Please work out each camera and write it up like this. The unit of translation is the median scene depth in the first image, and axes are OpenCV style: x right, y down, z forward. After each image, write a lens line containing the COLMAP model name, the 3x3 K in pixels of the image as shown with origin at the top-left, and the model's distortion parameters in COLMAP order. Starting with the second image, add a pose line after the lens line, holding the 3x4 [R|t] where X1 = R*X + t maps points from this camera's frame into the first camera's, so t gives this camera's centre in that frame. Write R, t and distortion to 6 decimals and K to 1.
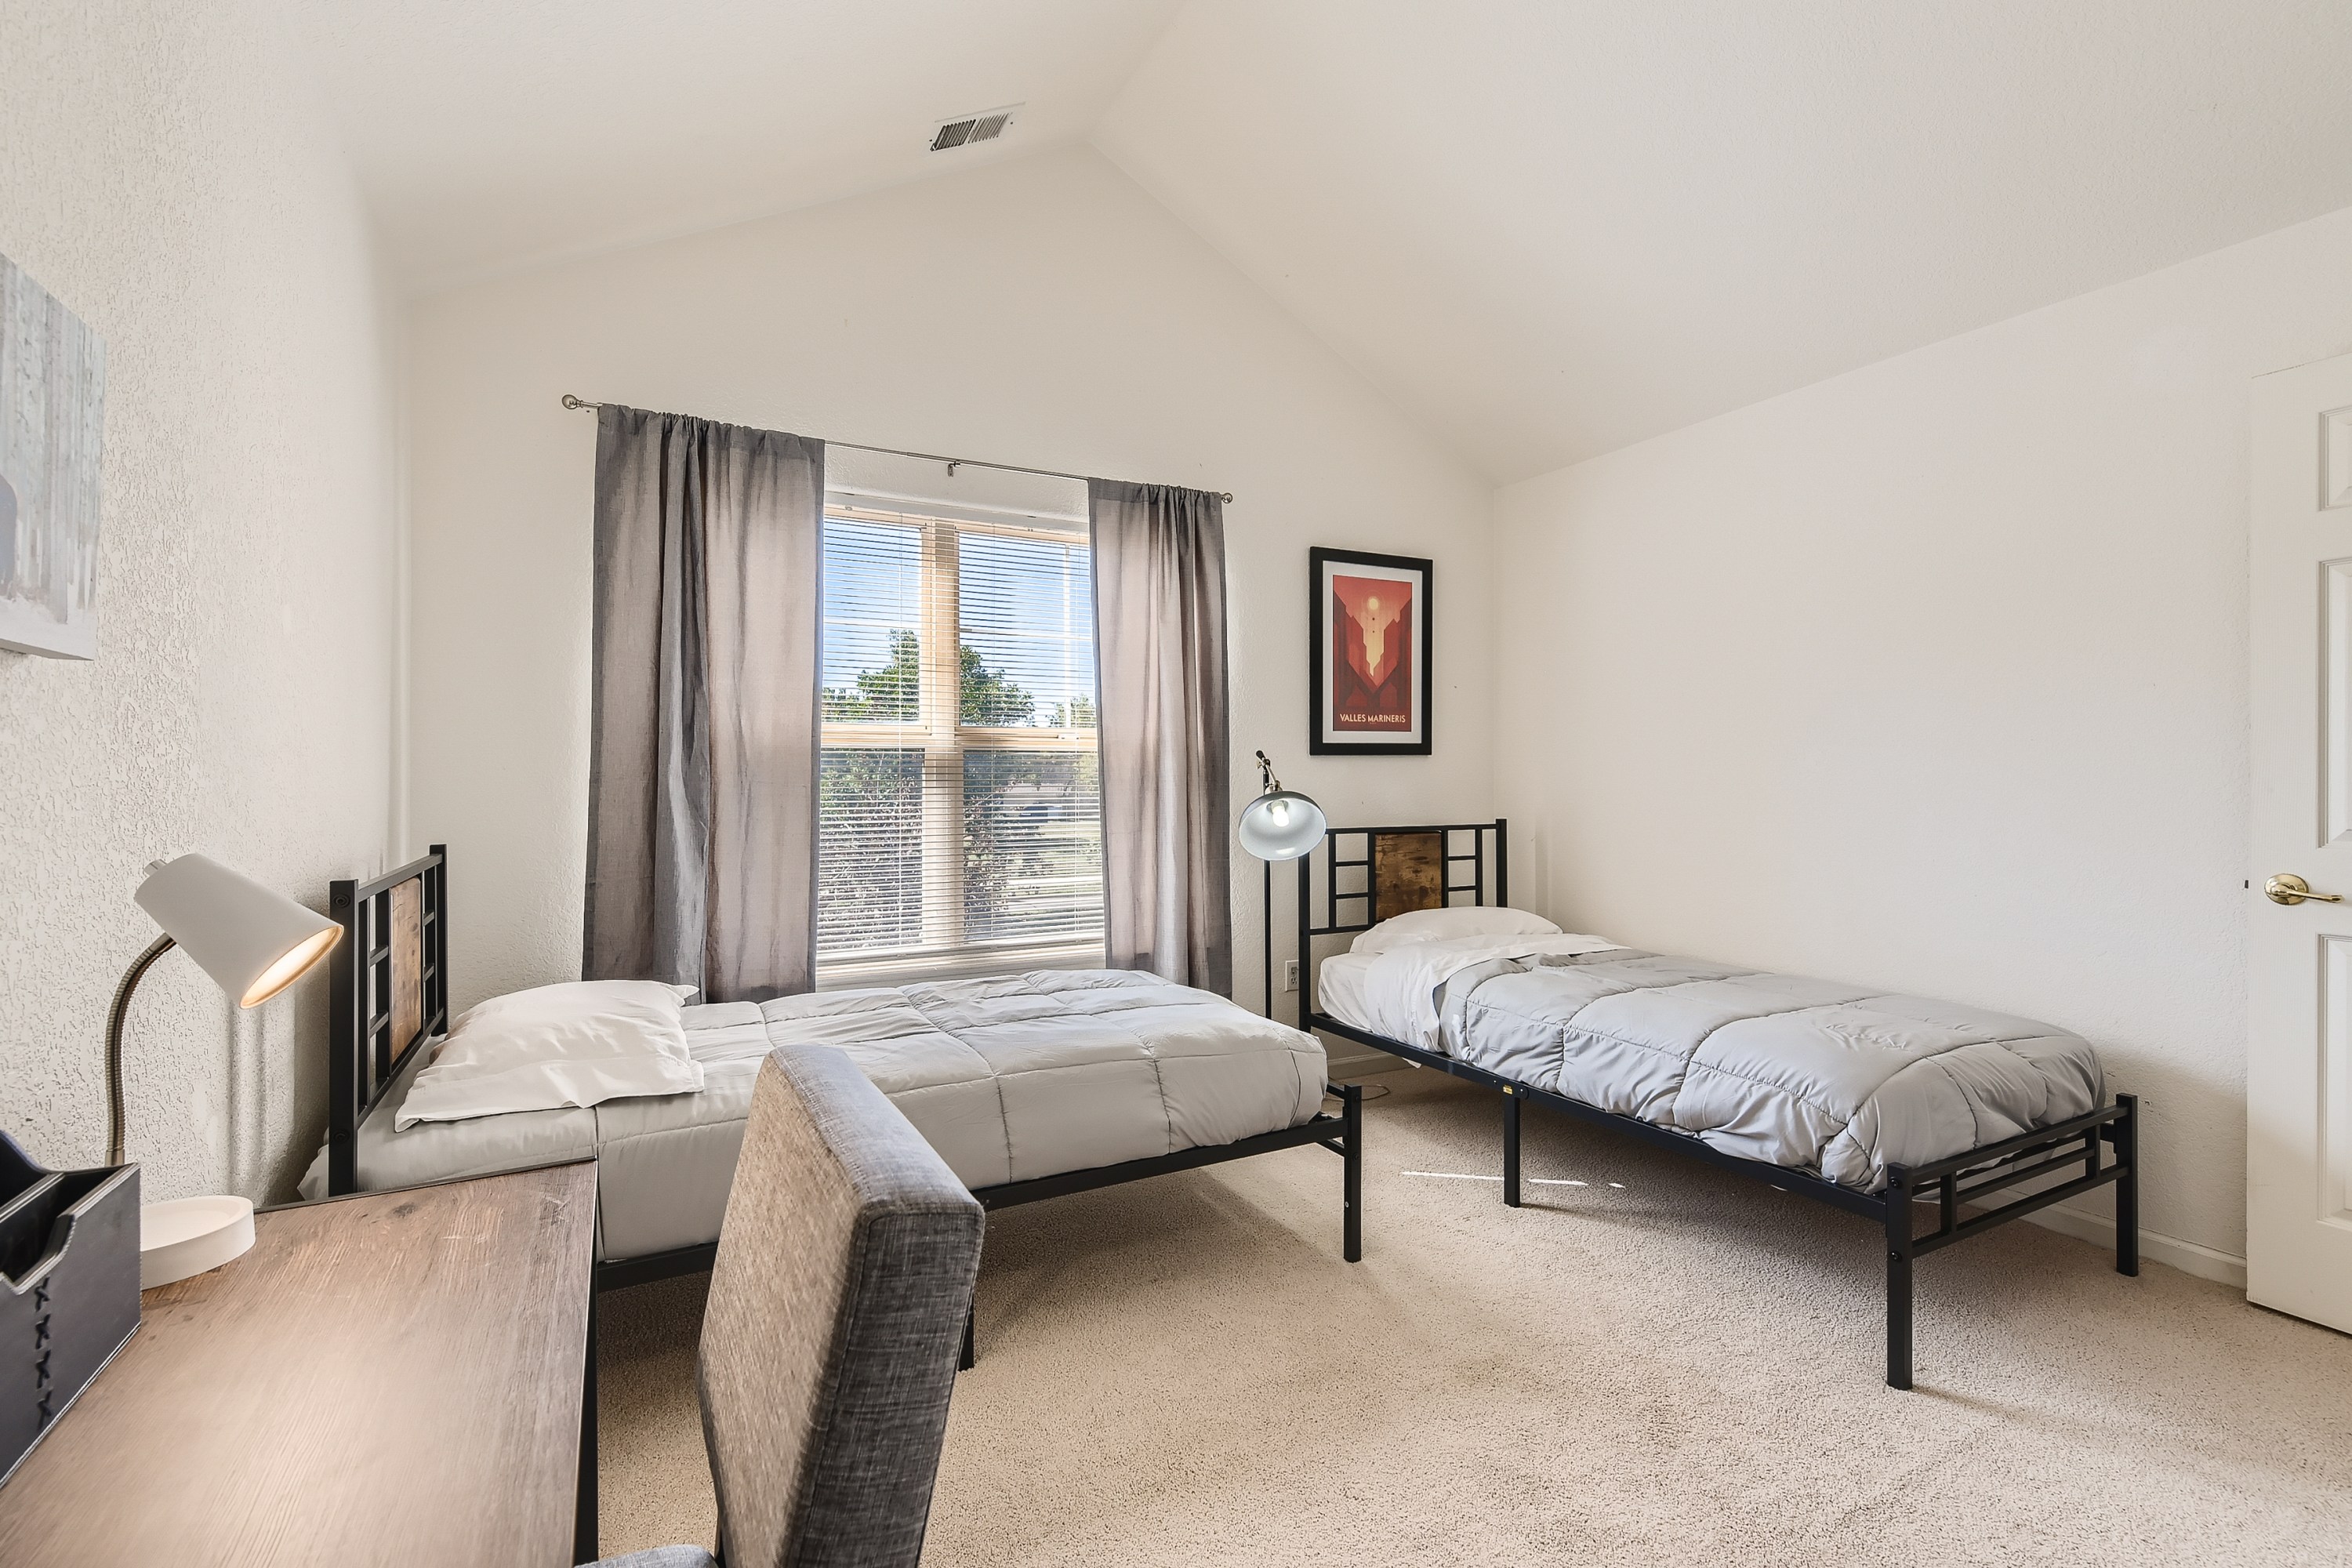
lens RADIAL K [[1040.7, 0, 1176.0], [0, 1040.7, 784.0], [0, 0, 1]] dist [0.001130, -0.000147]
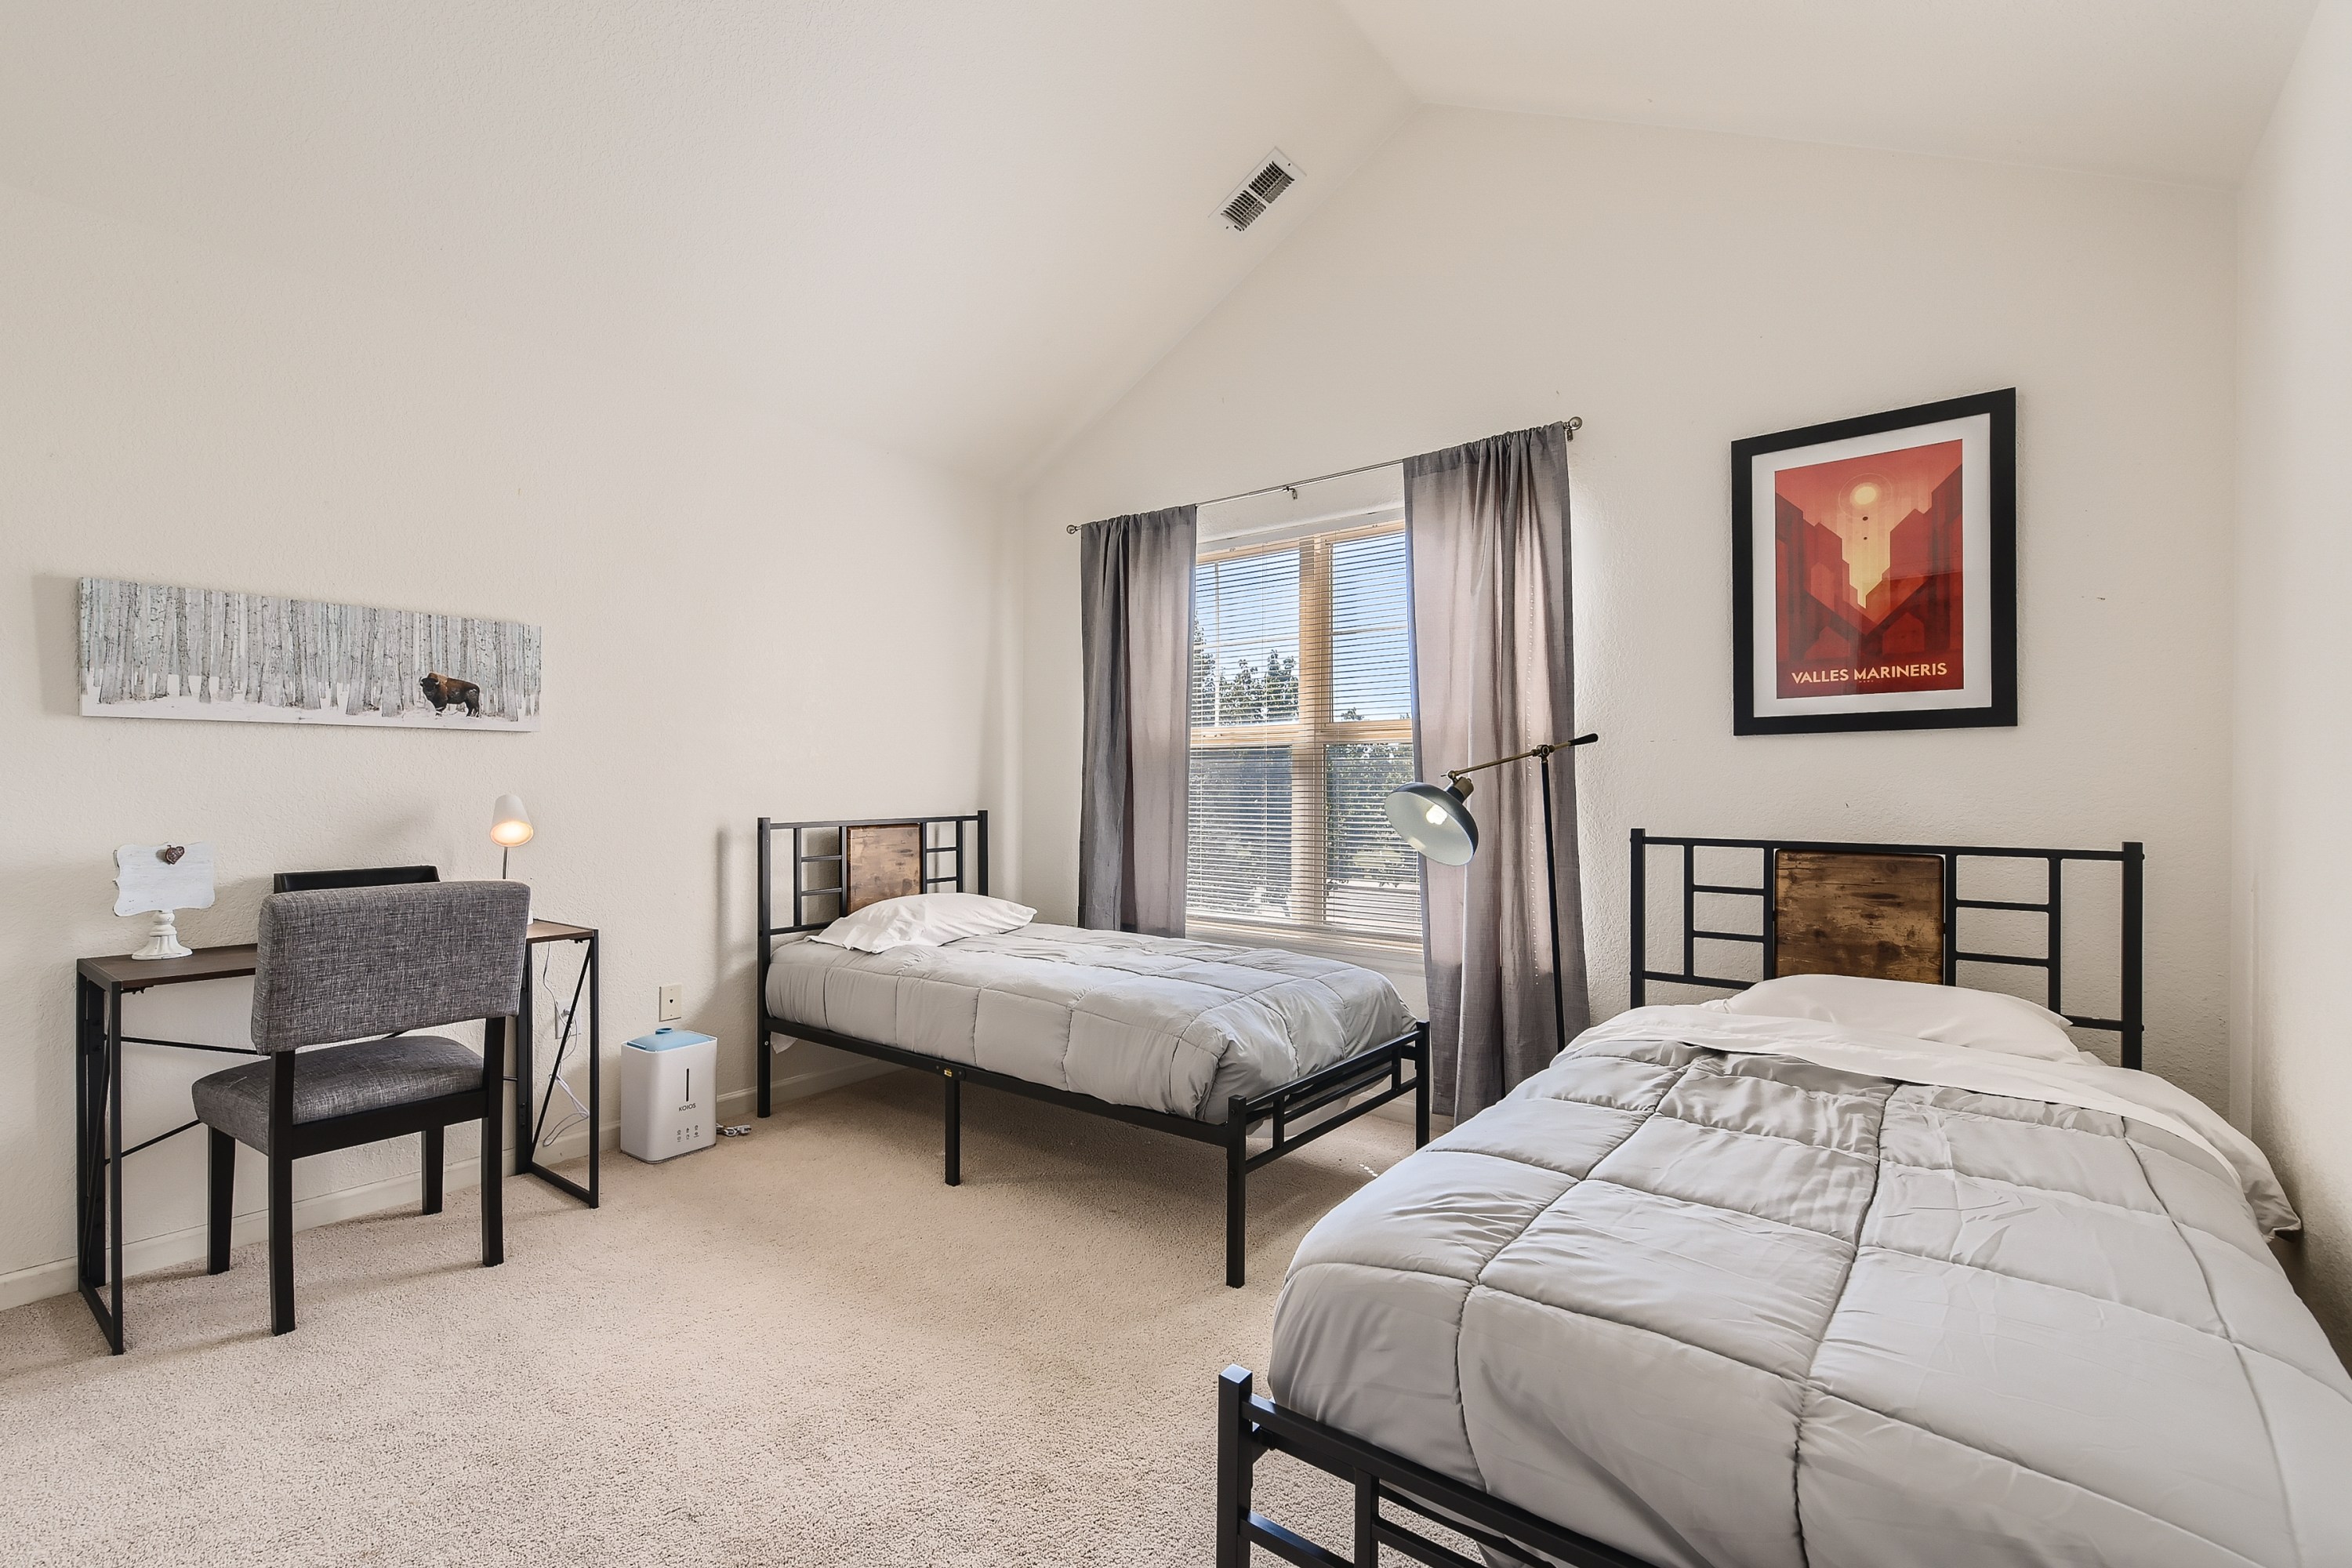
lens RADIAL K [[1072.4, 0, 1176.0], [0, 1072.4, 784.0], [0, 0, 1]] dist [-0.002174, -0.000212]
pose [[0.388198, 0.006734, -0.921552, 0.678191], [0.001629, 0.999967, 0.007994, -0.001119], [0.921575, -0.004604, 0.388174, 0.376068]]
